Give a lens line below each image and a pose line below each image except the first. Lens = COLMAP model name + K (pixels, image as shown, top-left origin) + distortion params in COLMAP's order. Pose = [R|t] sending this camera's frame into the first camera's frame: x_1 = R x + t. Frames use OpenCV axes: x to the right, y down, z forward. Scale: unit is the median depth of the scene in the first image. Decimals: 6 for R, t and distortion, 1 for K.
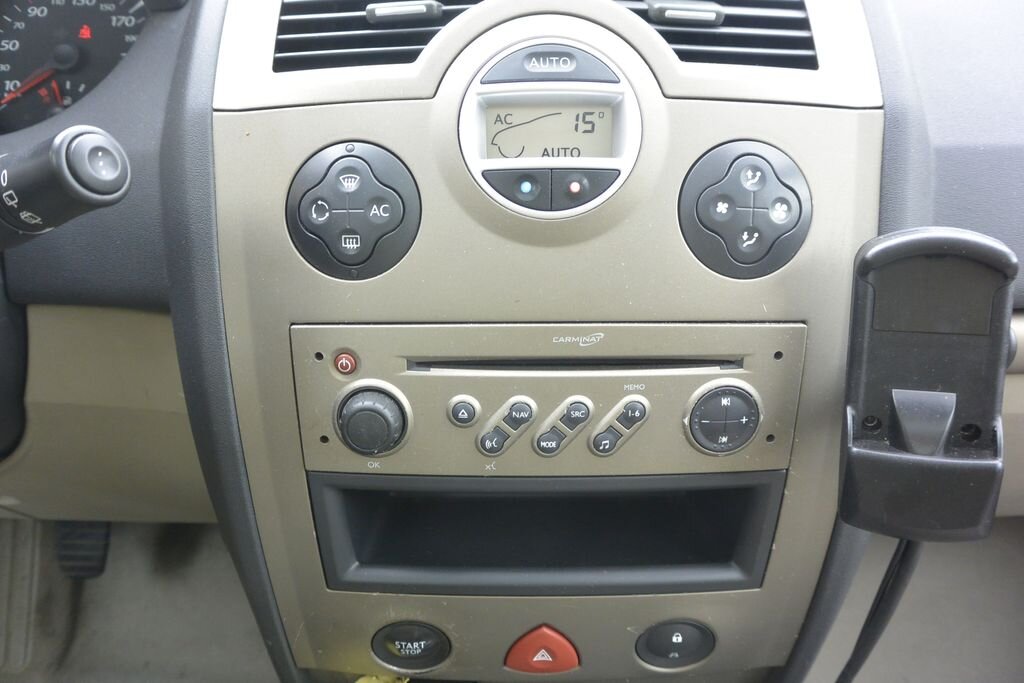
lens RADIAL K [[778.0, 0, 513.3], [0, 778.0, 344.4], [0, 0, 1]] dist [0.001901, 0.003741]
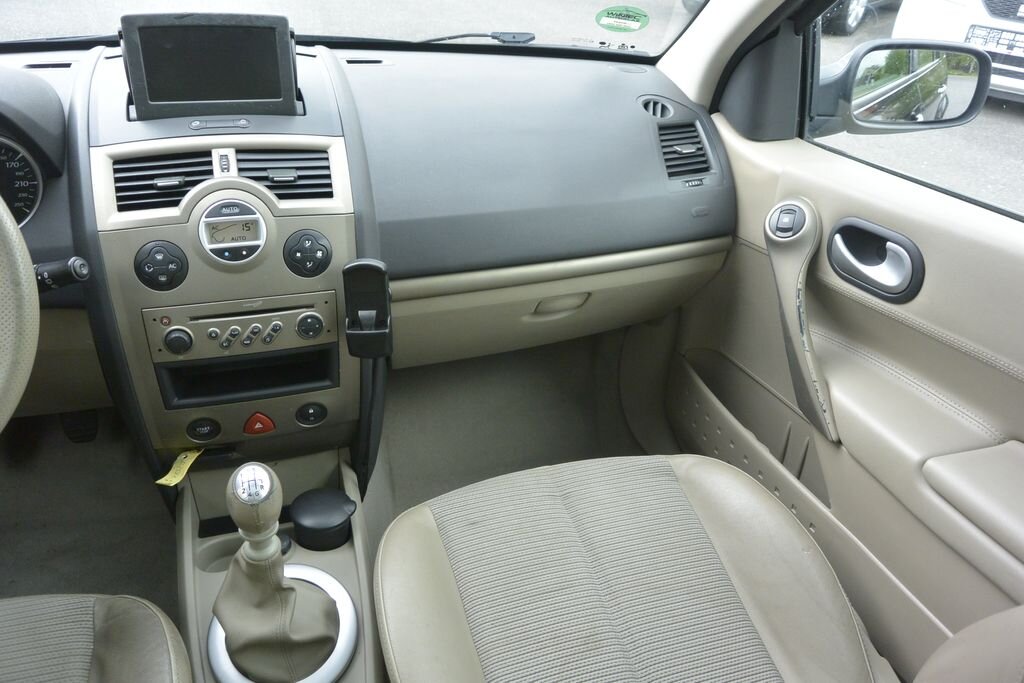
lens RADIAL K [[778.0, 0, 498.1], [0, 778.0, 341.4], [0, 0, 1]] dist [0.001901, 0.003741]
pose [[0.953070, -0.115660, 0.279786, 0.124579], [0.085035, 0.989214, 0.119266, -0.133488], [-0.290562, -0.089877, 0.952626, -1.956333]]
